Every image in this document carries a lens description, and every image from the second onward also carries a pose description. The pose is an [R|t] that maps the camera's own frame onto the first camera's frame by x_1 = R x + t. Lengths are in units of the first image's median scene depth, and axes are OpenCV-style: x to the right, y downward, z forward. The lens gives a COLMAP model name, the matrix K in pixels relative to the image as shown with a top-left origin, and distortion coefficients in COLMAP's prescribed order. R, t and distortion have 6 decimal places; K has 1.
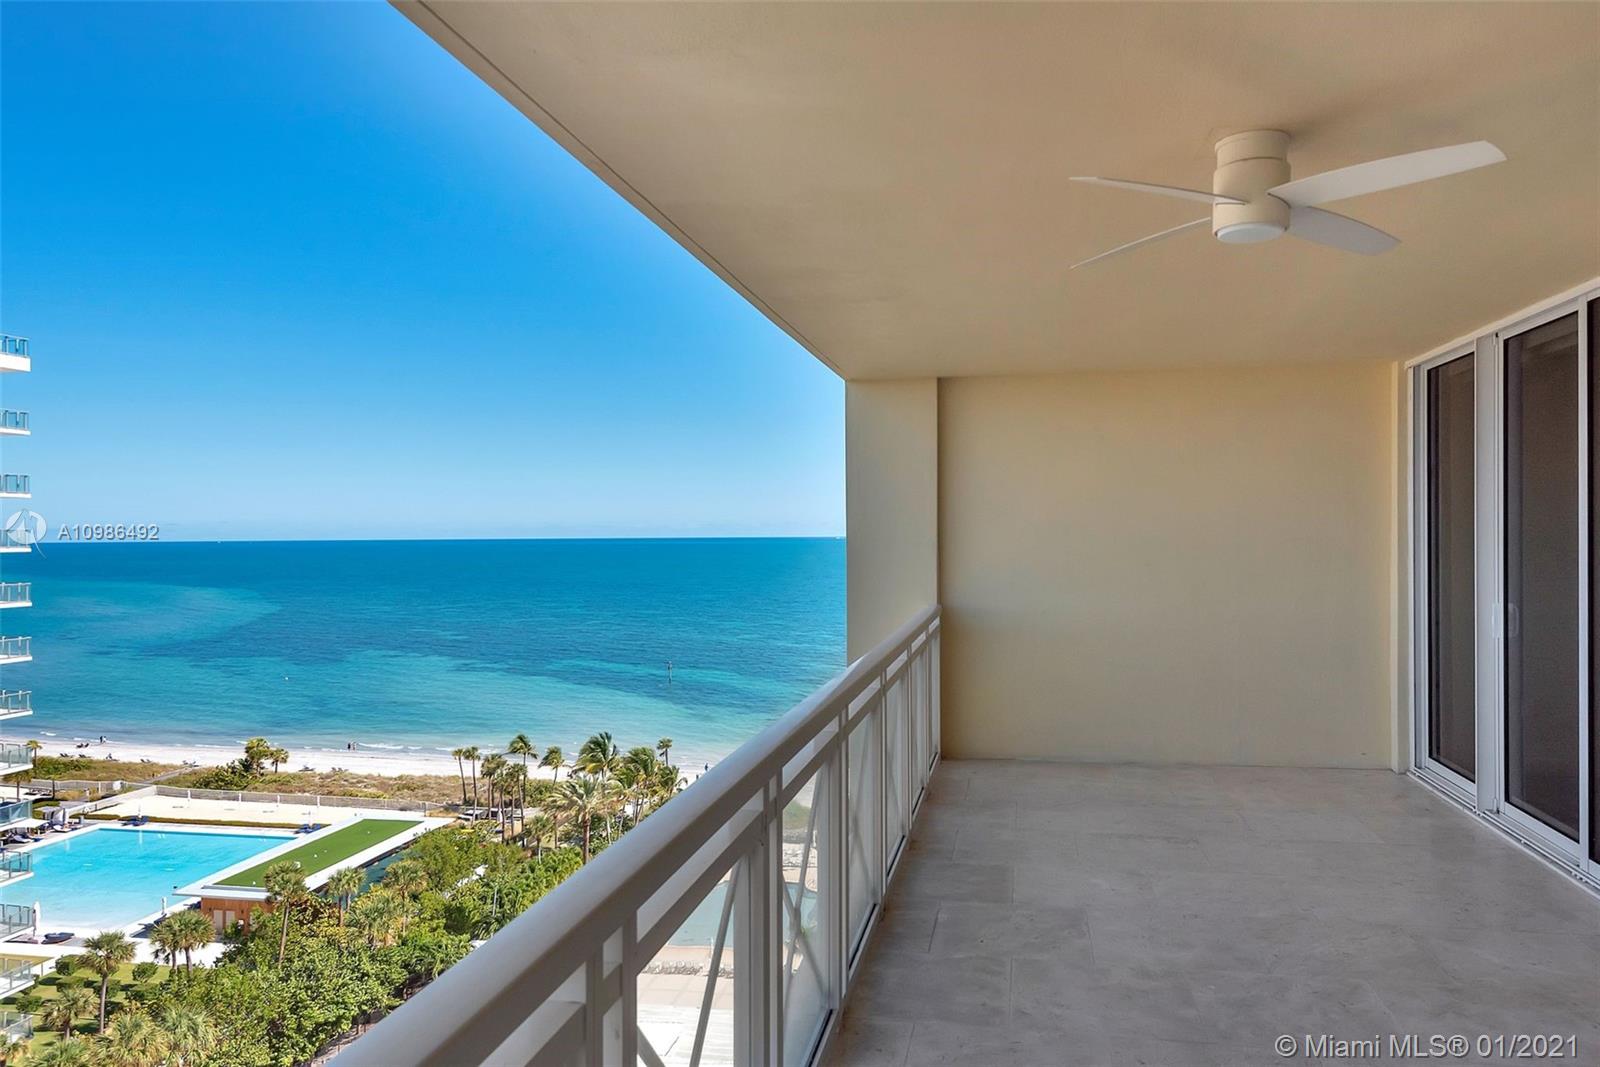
lens RADIAL K [[1114.2, 0, 804.2], [0, 1114.2, 536.0], [0, 0, 1]] dist [0.021775, -0.016038]
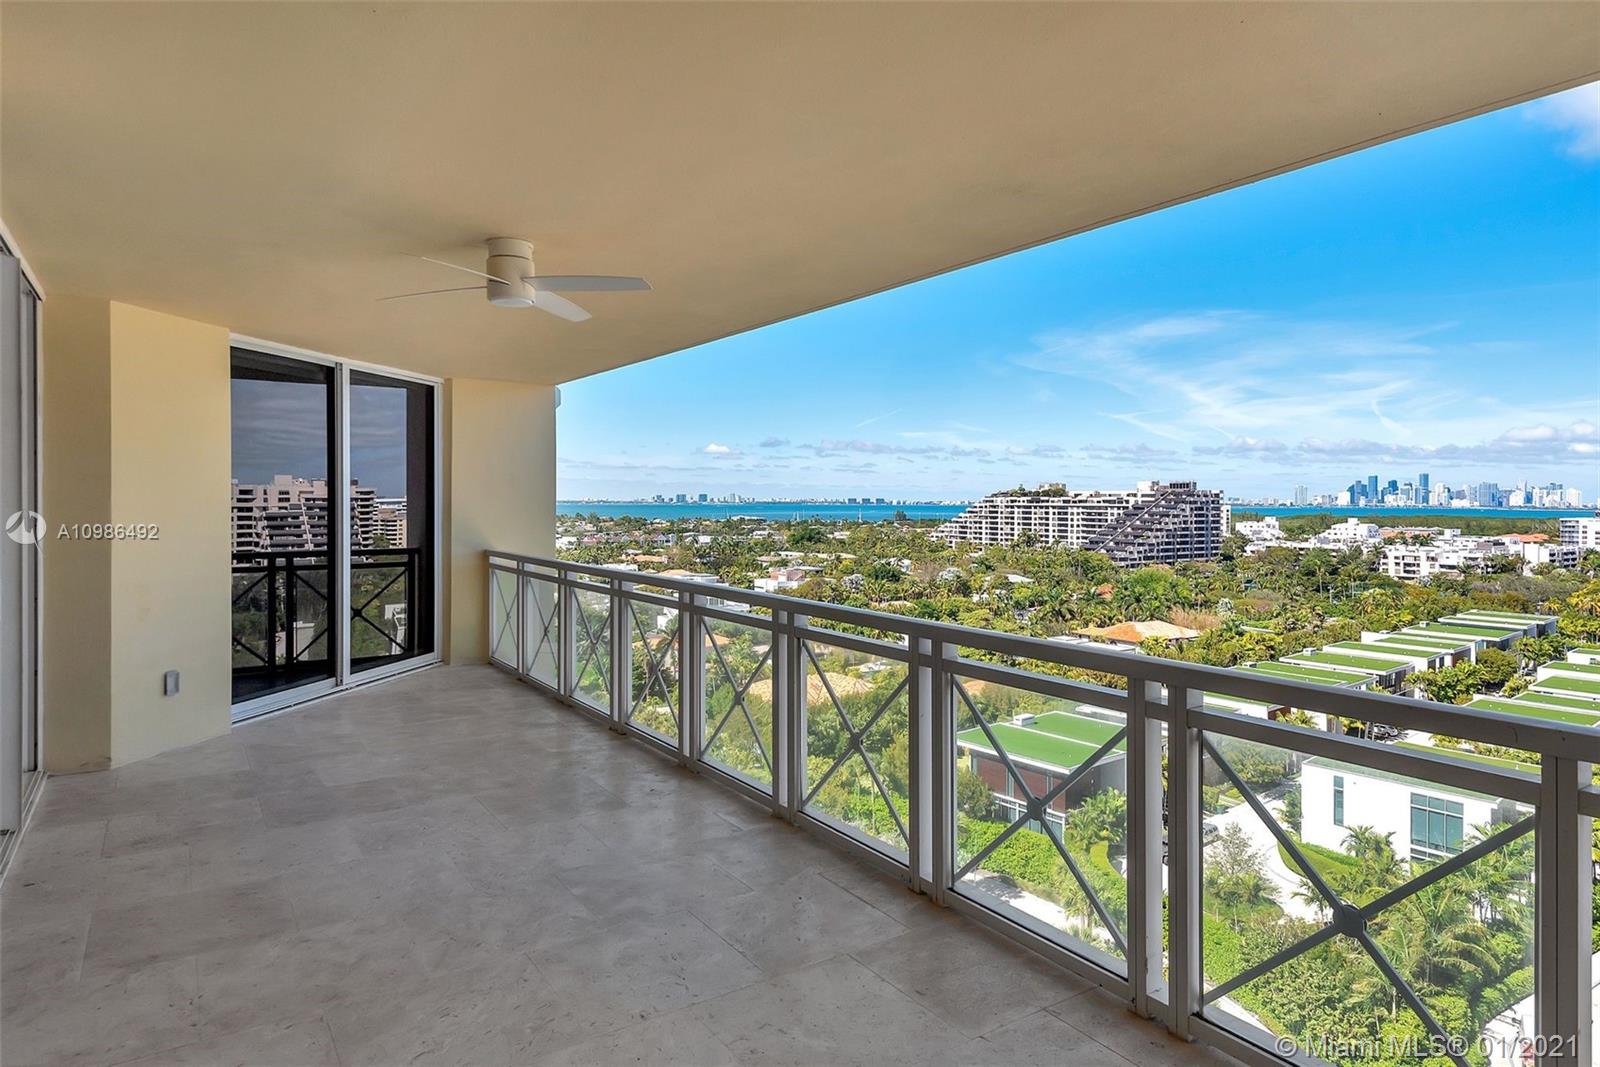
lens RADIAL K [[934.8, 0, 816.3], [0, 934.8, 528.0], [0, 0, 1]] dist [0.026710, -0.002506]
pose [[-0.698431, 0.026045, -0.715204, 0.042328], [-0.001539, 0.999281, 0.037893, -0.000132], [0.715676, 0.027567, -0.697888, 0.090624]]
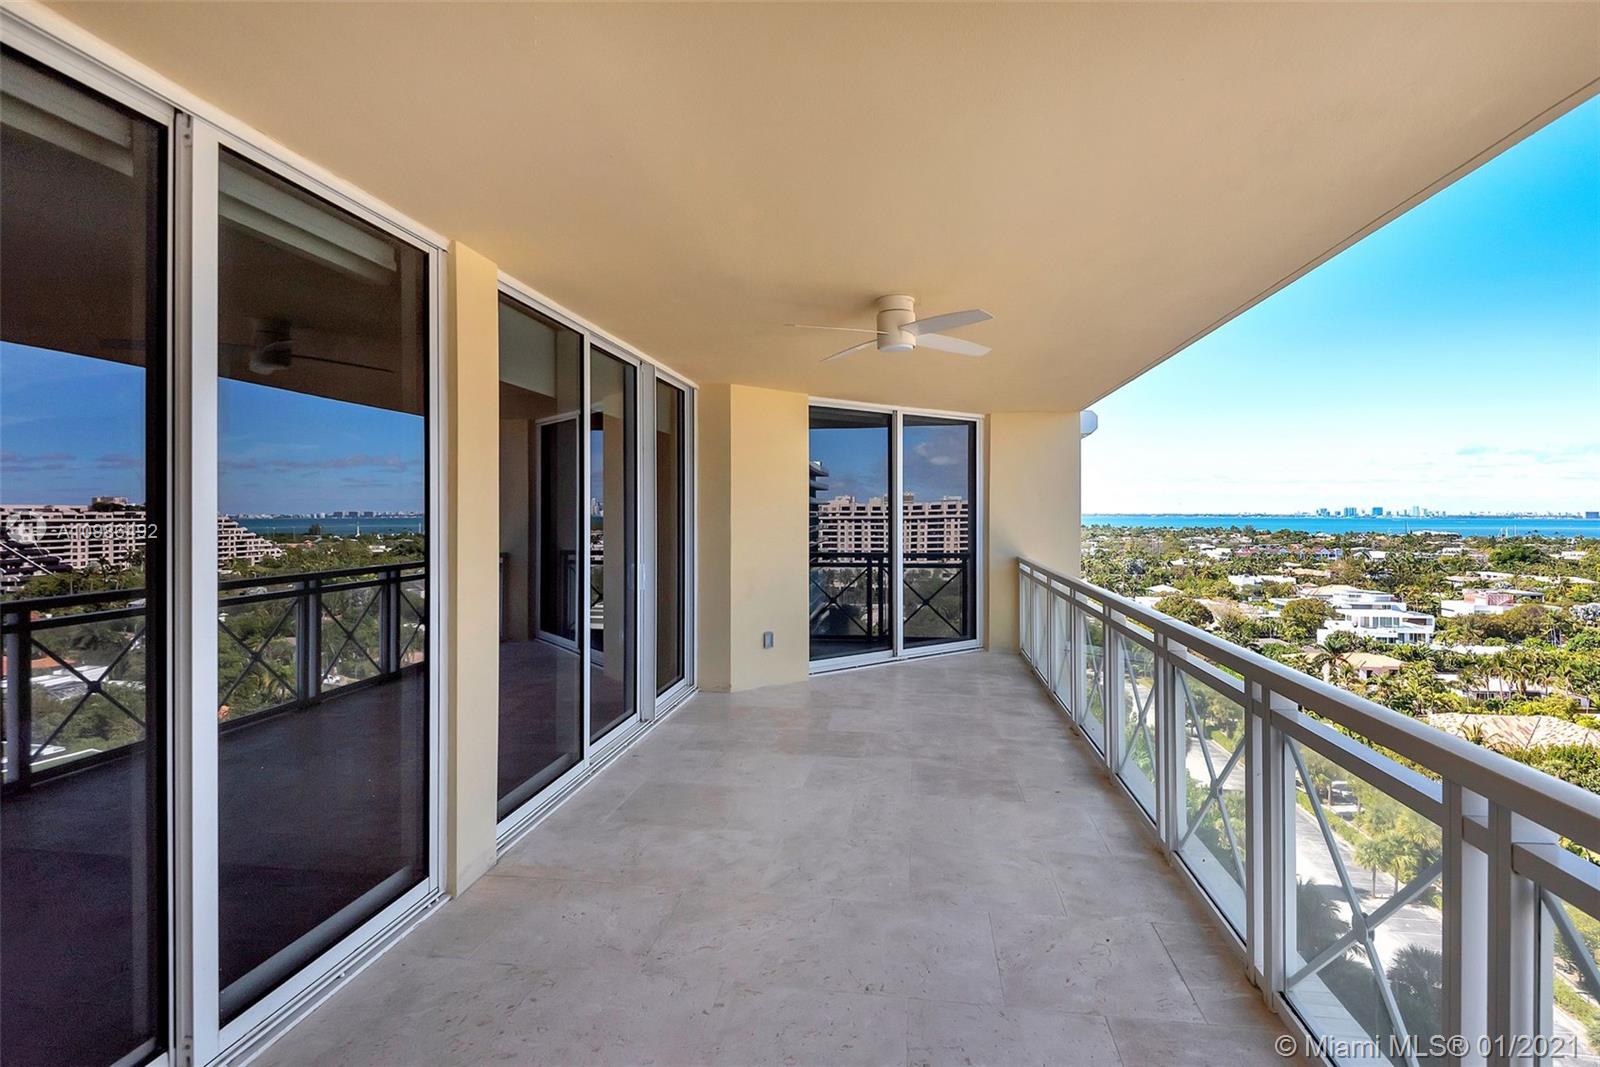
lens RADIAL K [[796.2, 0, 814.0], [0, 796.2, 515.6], [0, 0, 1]] dist [0.020107, -0.000751]
pose [[-0.997820, 0.006651, -0.065651, 0.025476], [0.006146, 0.999950, 0.007880, -0.000024], [0.065700, 0.007460, -0.997812, 0.094225]]
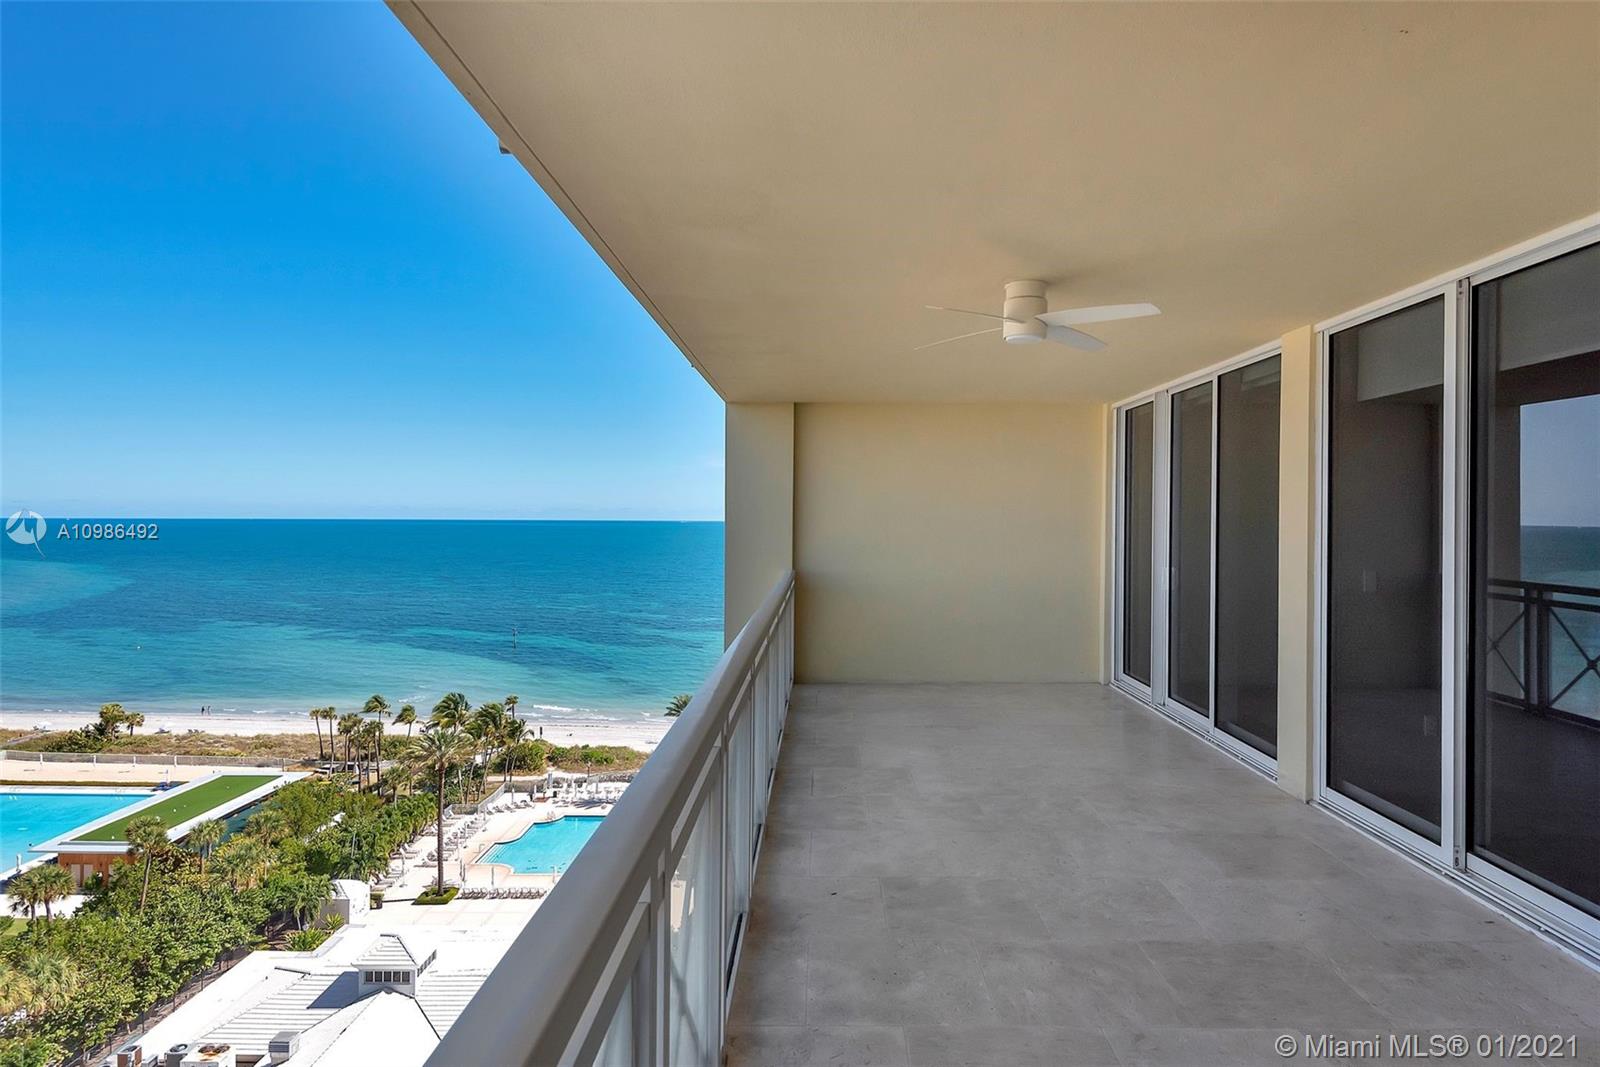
lens RADIAL K [[950.9, 0, 803.2], [0, 950.9, 521.2], [0, 0, 1]] dist [-0.000423, -0.002633]
pose [[0.984285, 0.011696, 0.176197, -0.007210], [-0.011736, 0.999931, -0.000817, 0.000301], [-0.176194, -0.001264, 0.984355, -0.014180]]
